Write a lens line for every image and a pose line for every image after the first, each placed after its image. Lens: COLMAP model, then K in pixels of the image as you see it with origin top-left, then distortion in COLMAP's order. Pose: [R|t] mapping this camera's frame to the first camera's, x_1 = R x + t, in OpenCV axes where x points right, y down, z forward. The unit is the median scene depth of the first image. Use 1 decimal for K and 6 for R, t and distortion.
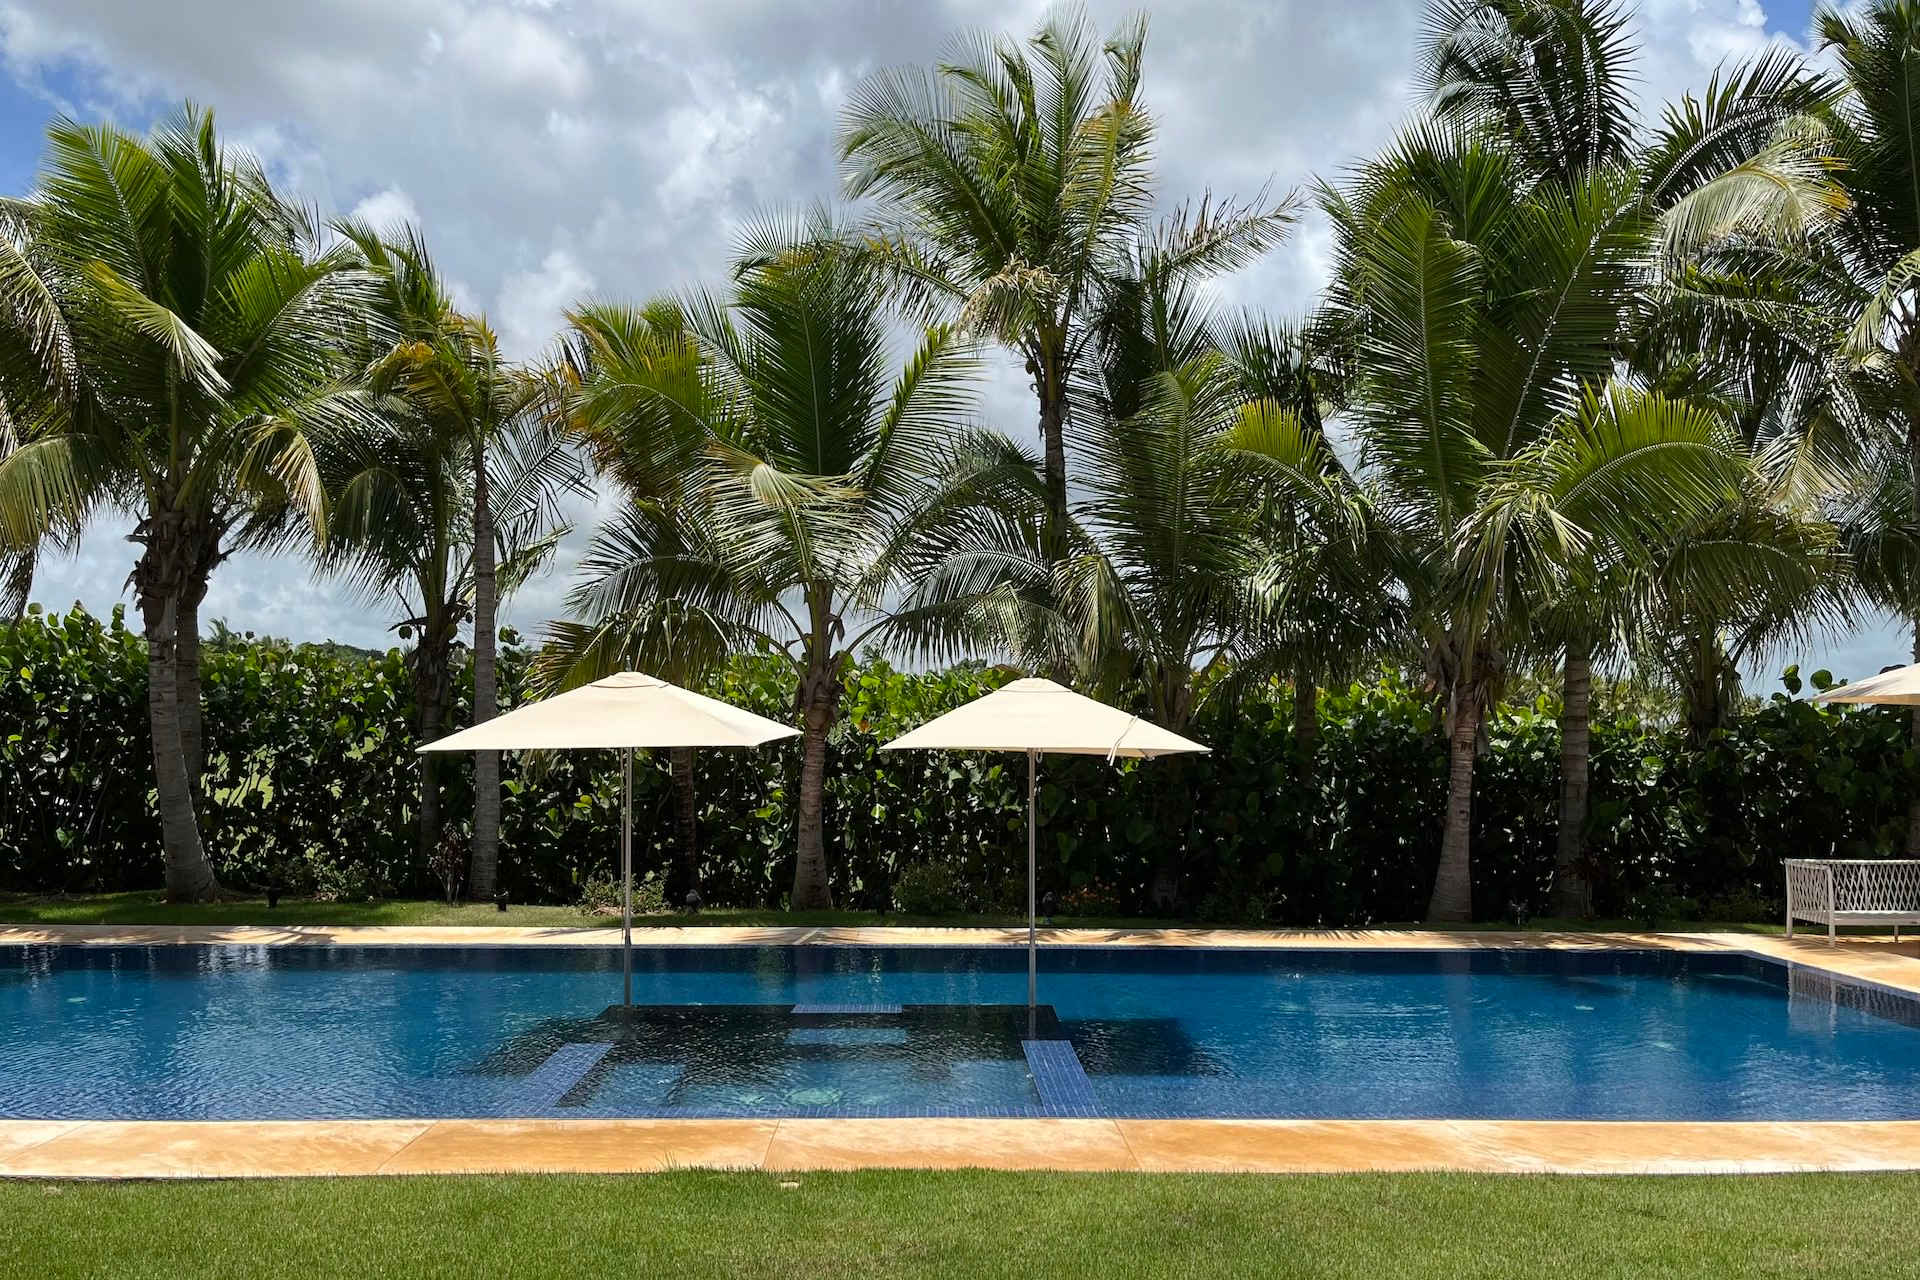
lens RADIAL K [[1451.8, 0, 962.1], [0, 1451.8, 687.8], [0, 0, 1]] dist [0.076095, -0.116406]
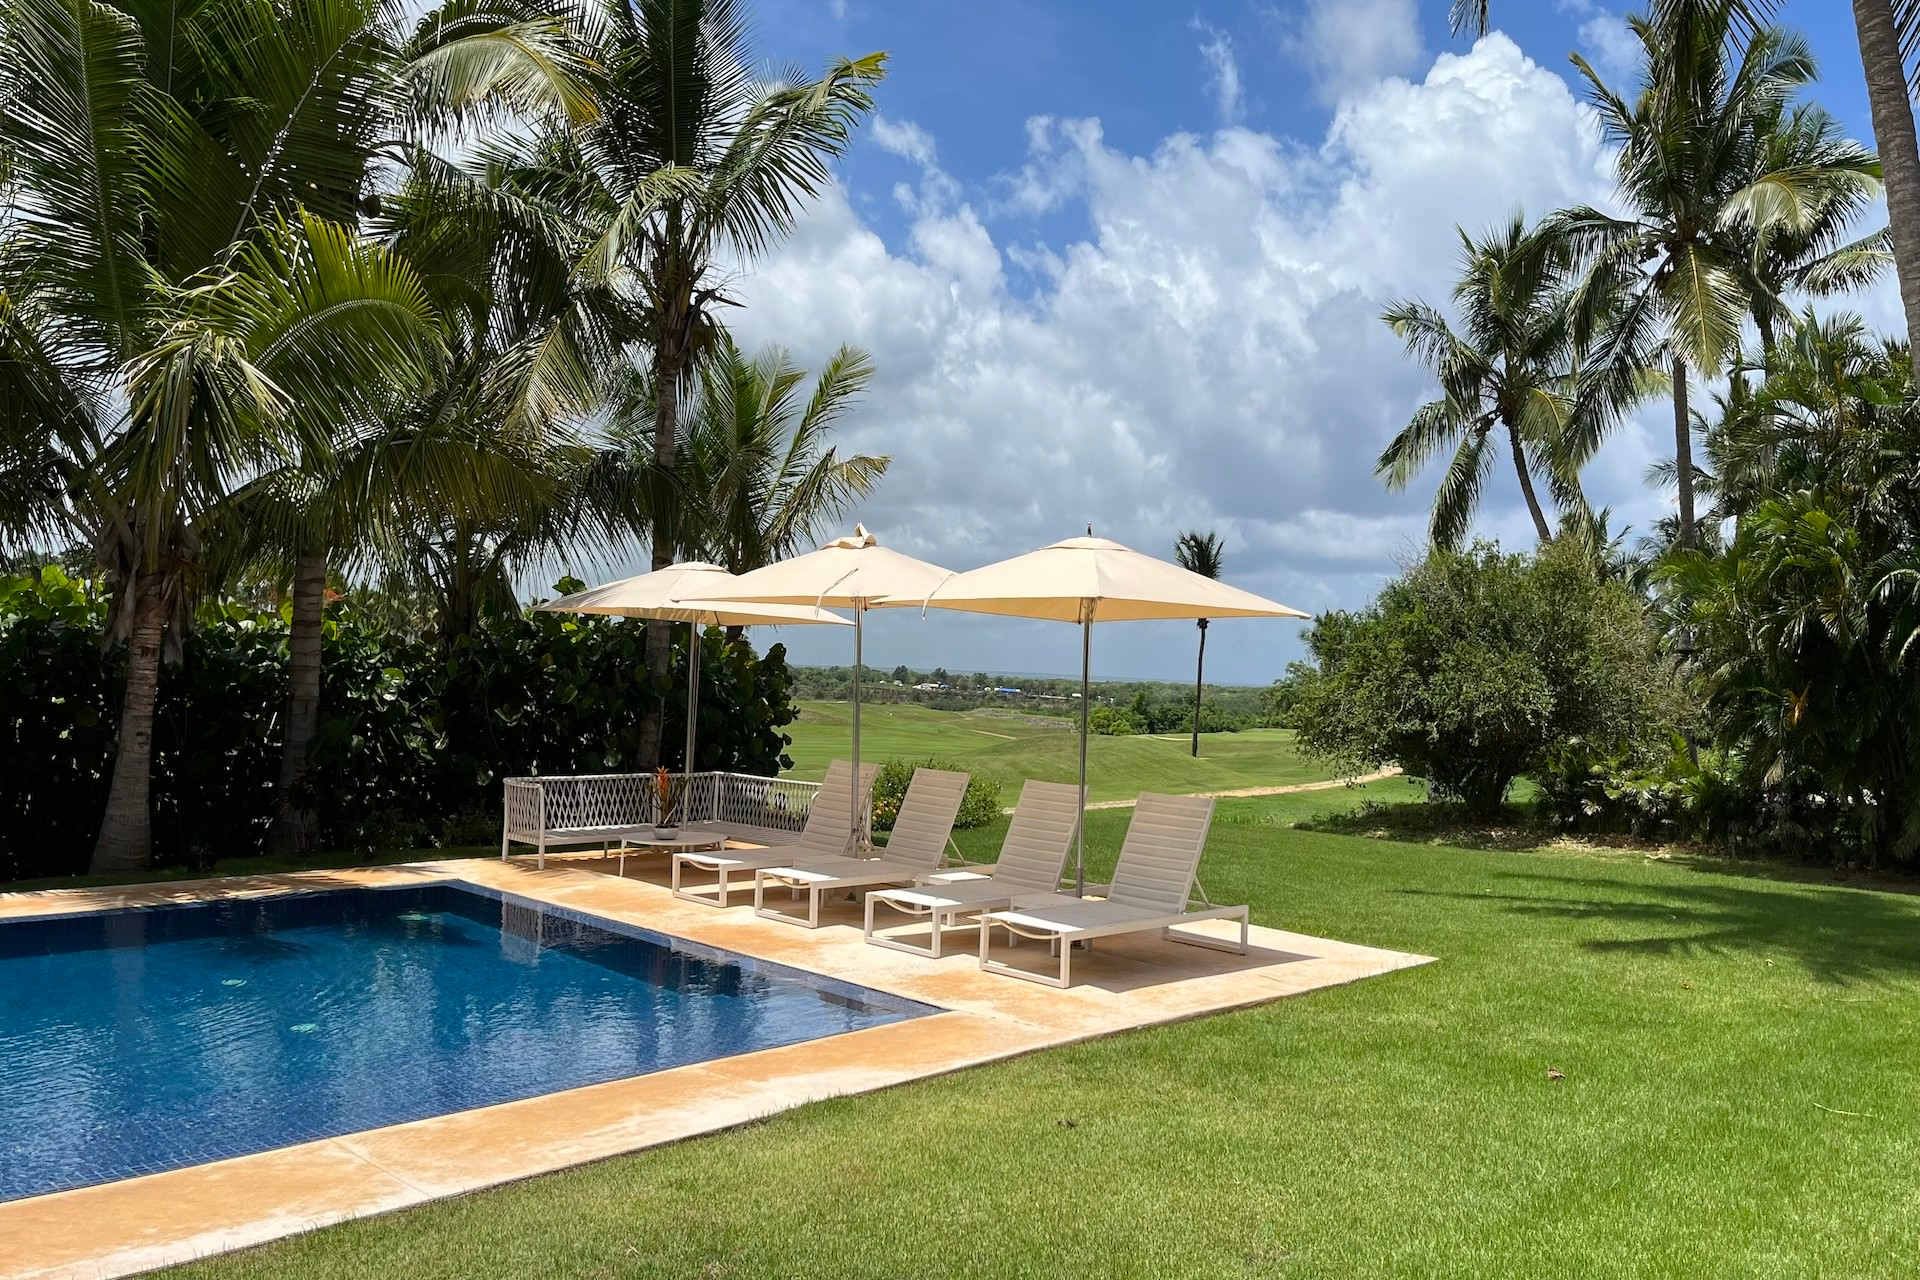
lens RADIAL K [[1451.8, 0, 962.1], [0, 1451.8, 687.8], [0, 0, 1]] dist [0.076095, -0.116406]
pose [[0.736253, 0.003552, 0.676697, 0.134061], [-0.043489, 0.998167, 0.042077, 0.006390], [-0.675308, -0.060408, 0.735058, 0.110823]]
